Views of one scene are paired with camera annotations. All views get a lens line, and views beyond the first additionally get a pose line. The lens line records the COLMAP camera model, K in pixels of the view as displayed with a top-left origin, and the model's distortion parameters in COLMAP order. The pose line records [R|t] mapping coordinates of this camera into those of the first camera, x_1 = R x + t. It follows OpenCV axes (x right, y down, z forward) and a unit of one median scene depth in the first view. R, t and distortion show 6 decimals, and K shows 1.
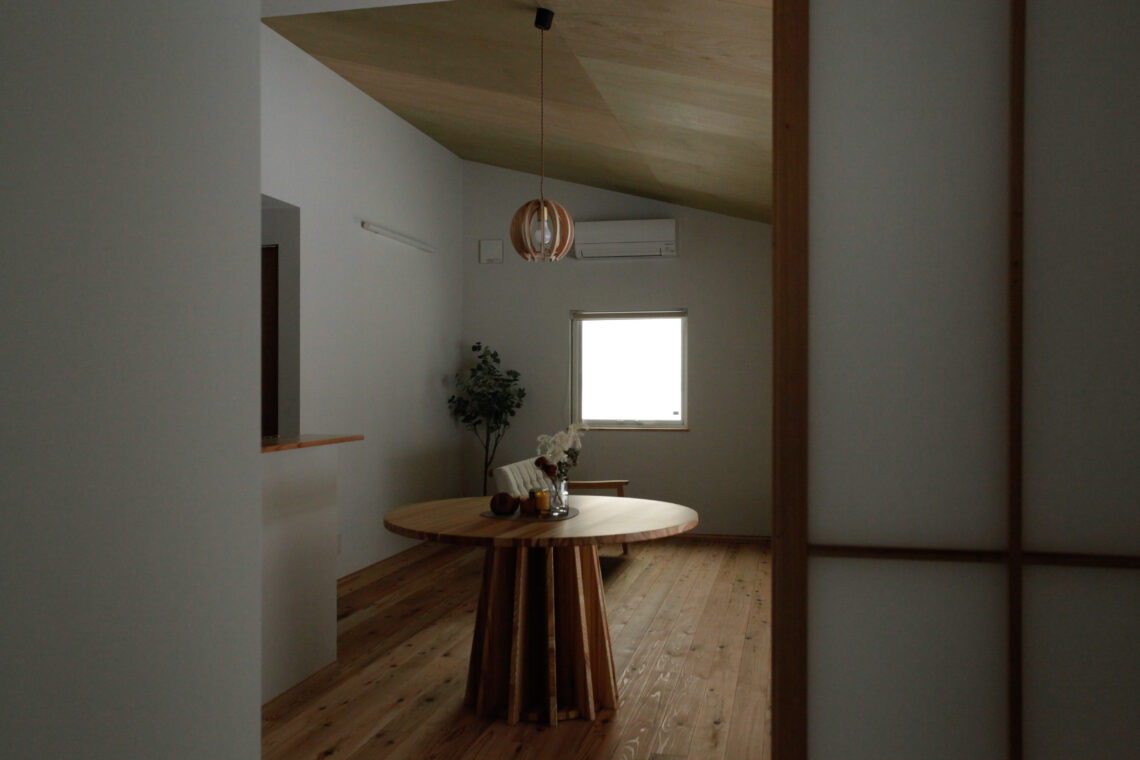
lens RADIAL K [[965.0, 0, 570.0], [0, 965.0, 380.0], [0, 0, 1]] dist [0.012469, 0.002718]
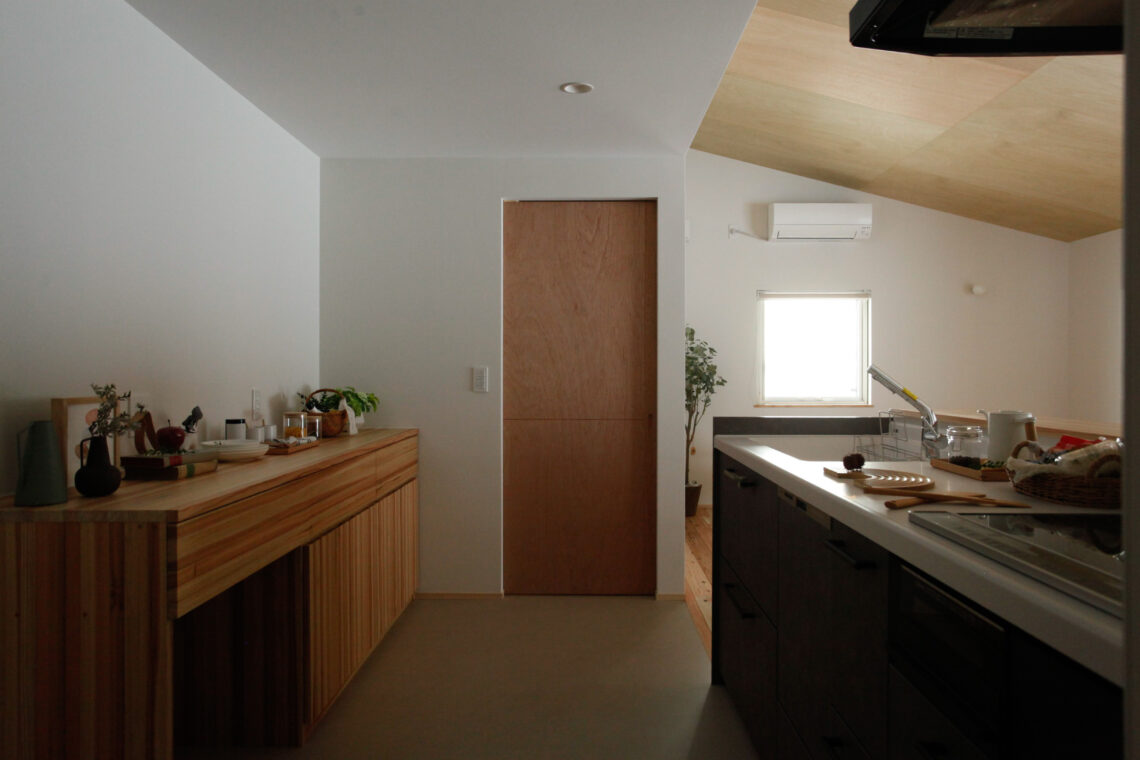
lens RADIAL K [[809.0, 0, 584.5], [0, 809.0, 381.4], [0, 0, 1]] dist [-0.007520, 0.000203]
pose [[0.975172, -0.004552, 0.221402, -0.473808], [0.001313, 0.999890, 0.014775, 0.014913], [-0.221445, -0.014117, 0.975071, 0.260183]]
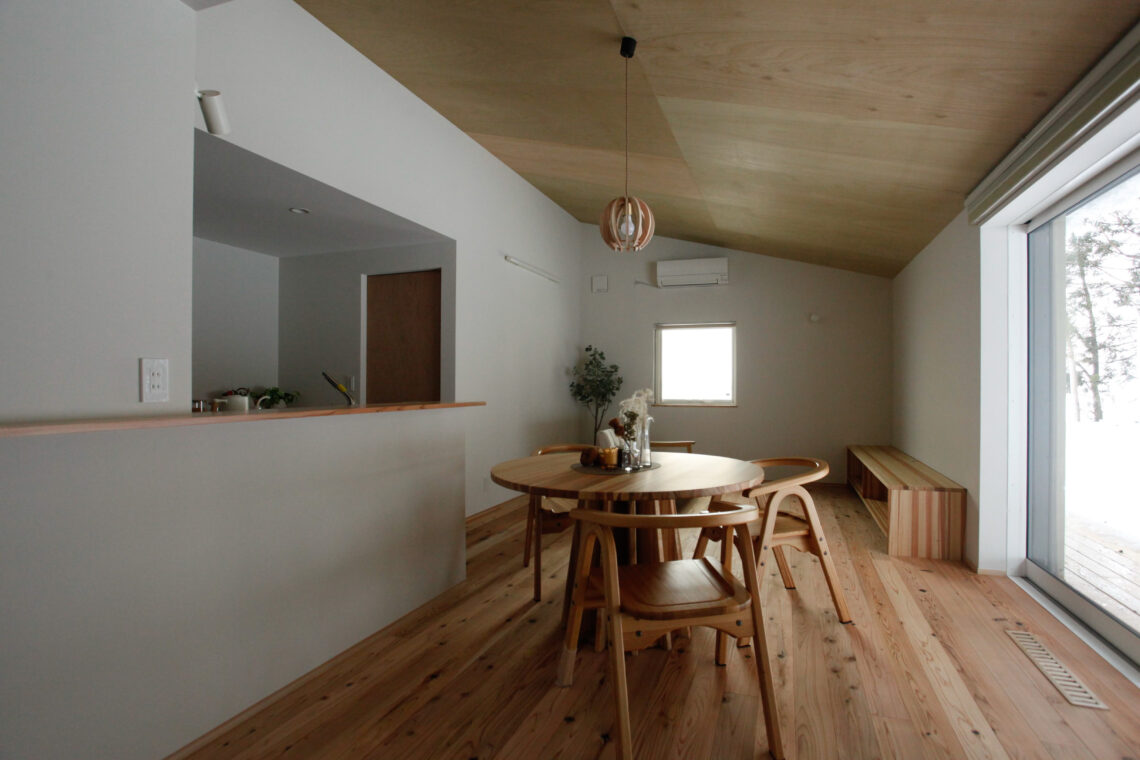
lens RADIAL K [[564.7, 0, 607.1], [0, 564.7, 383.5], [0, 0, 1]] dist [-0.063426, 0.030575]
pose [[0.996381, 0.001151, -0.084992, 0.003209], [-0.001109, 0.999999, 0.000547, 0.022525], [0.084992, -0.000451, 0.996382, 0.197014]]
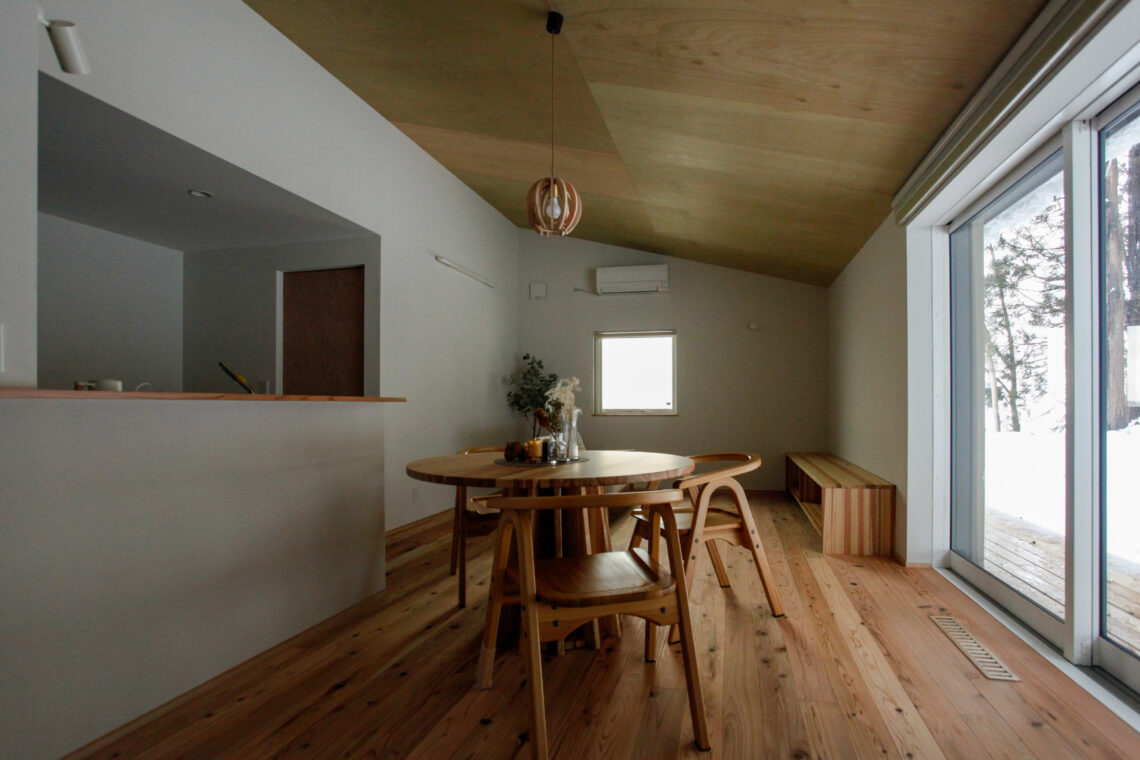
lens RADIAL K [[571.4, 0, 612.5], [0, 571.4, 404.2], [0, 0, 1]] dist [-0.078397, 0.045526]
pose [[0.999847, -0.002812, 0.017274, 0.017135], [0.002819, 0.999996, -0.000372, 0.044850], [-0.017273, 0.000421, 0.999851, 0.211657]]
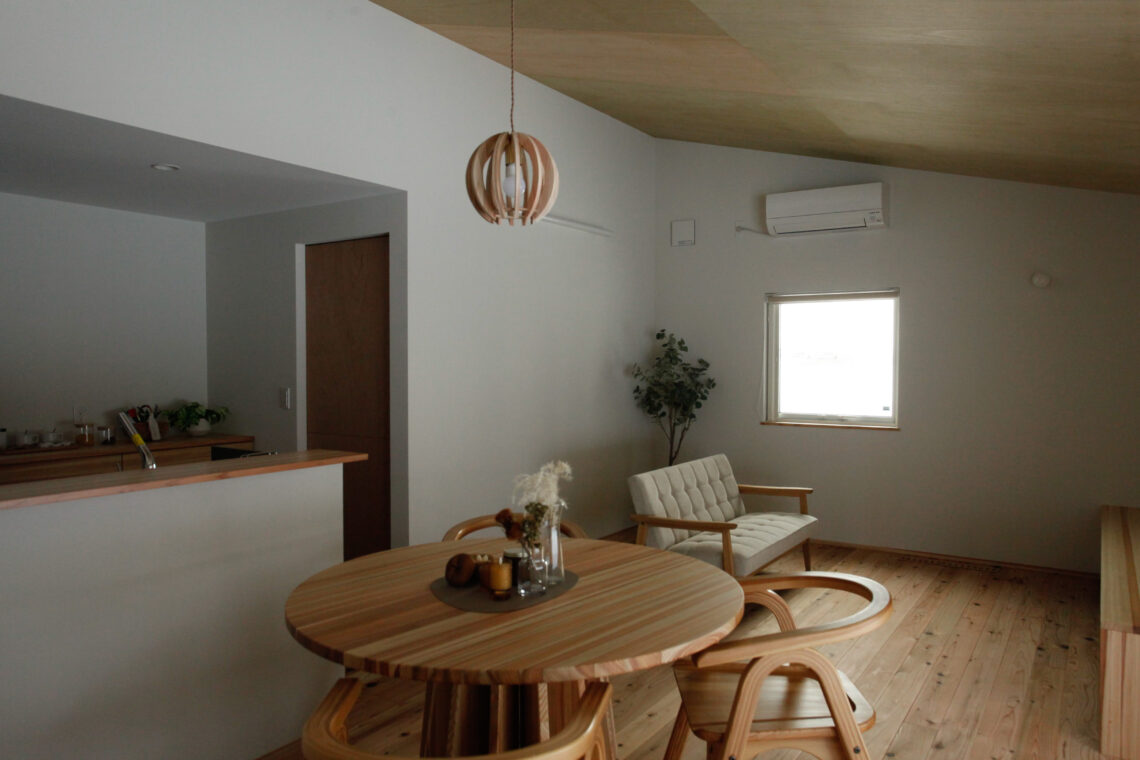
lens RADIAL K [[809.0, 0, 584.5], [0, 809.0, 381.4], [0, 0, 1]] dist [-0.007520, 0.000203]
pose [[0.938904, 0.010353, -0.344024, 0.133228], [0.001114, 0.999451, 0.033118, -0.018502], [0.344178, -0.031478, 0.938377, 0.287523]]
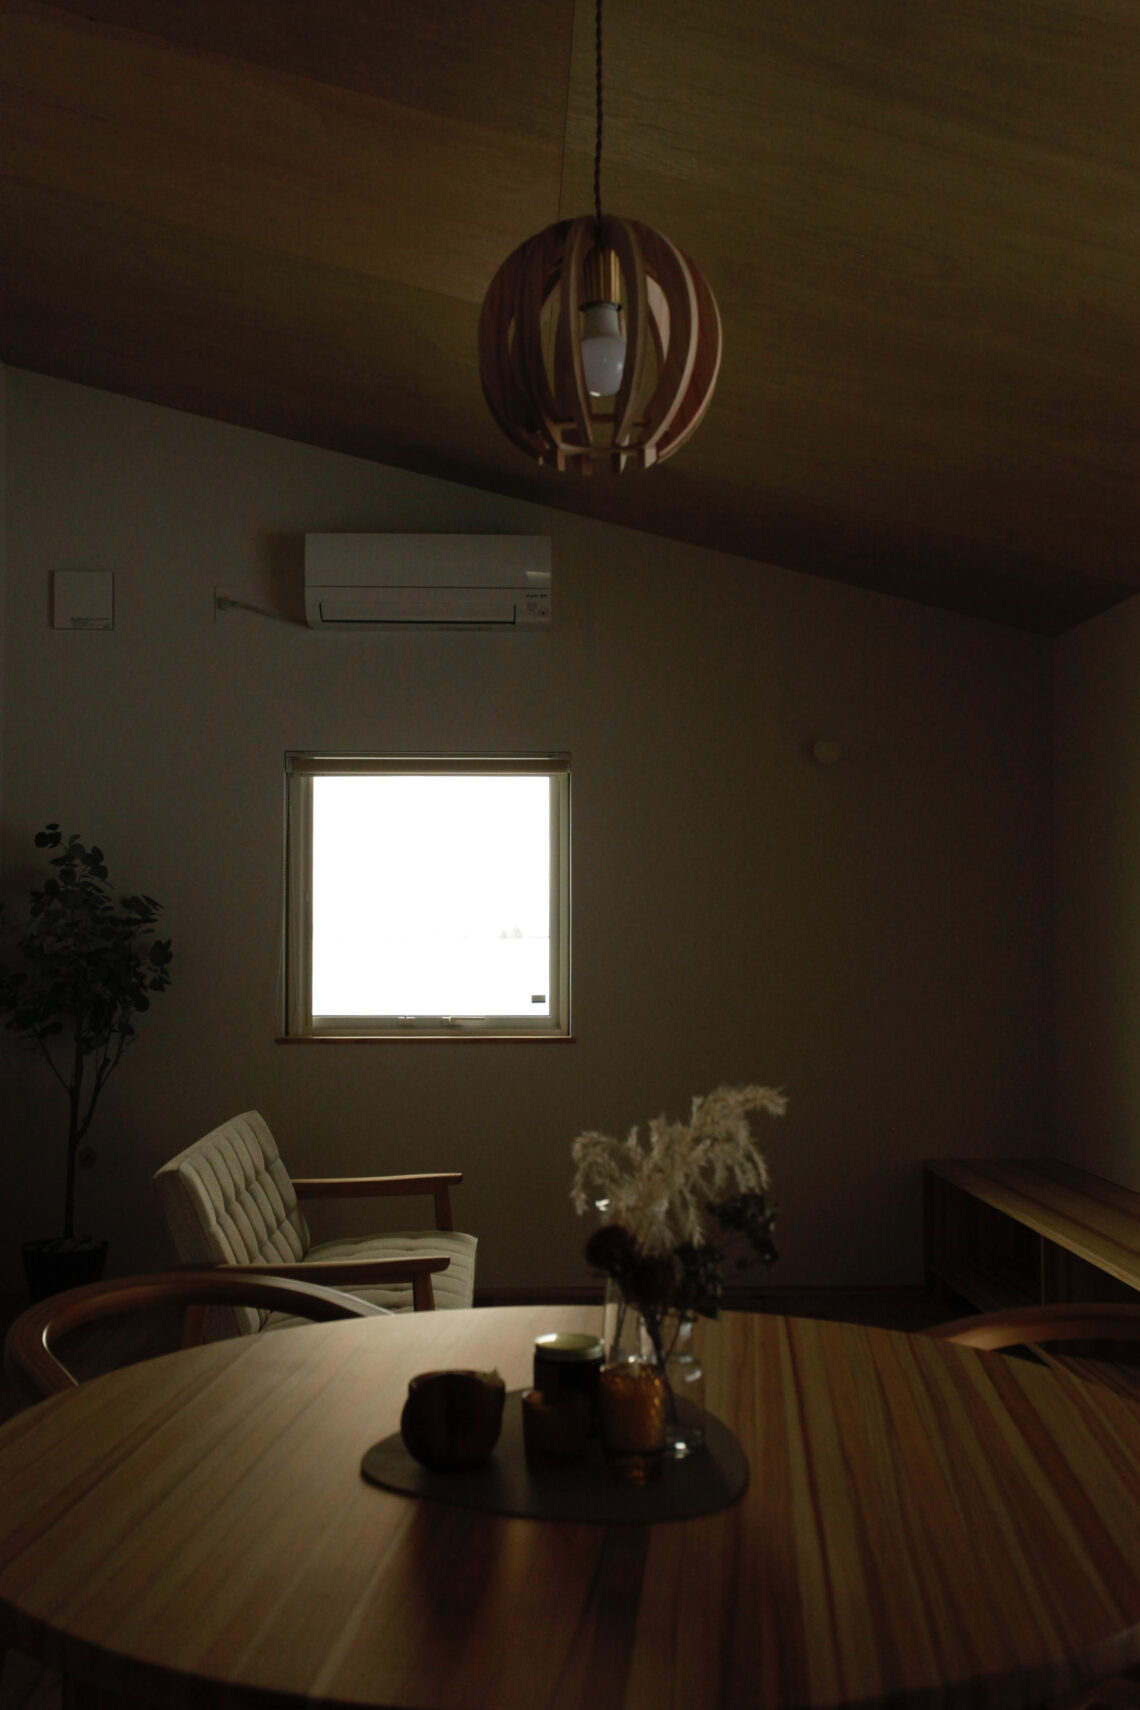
lens RADIAL K [[1722.4, 0, 563.8], [0, 1722.4, 883.6], [0, 0, 1]] dist [0.006002, 0.005938]
pose [[0.966034, 0.006461, 0.258335, -0.095117], [-0.000944, 0.999769, -0.021475, -0.000127], [-0.258414, 0.020501, 0.965817, 0.340580]]
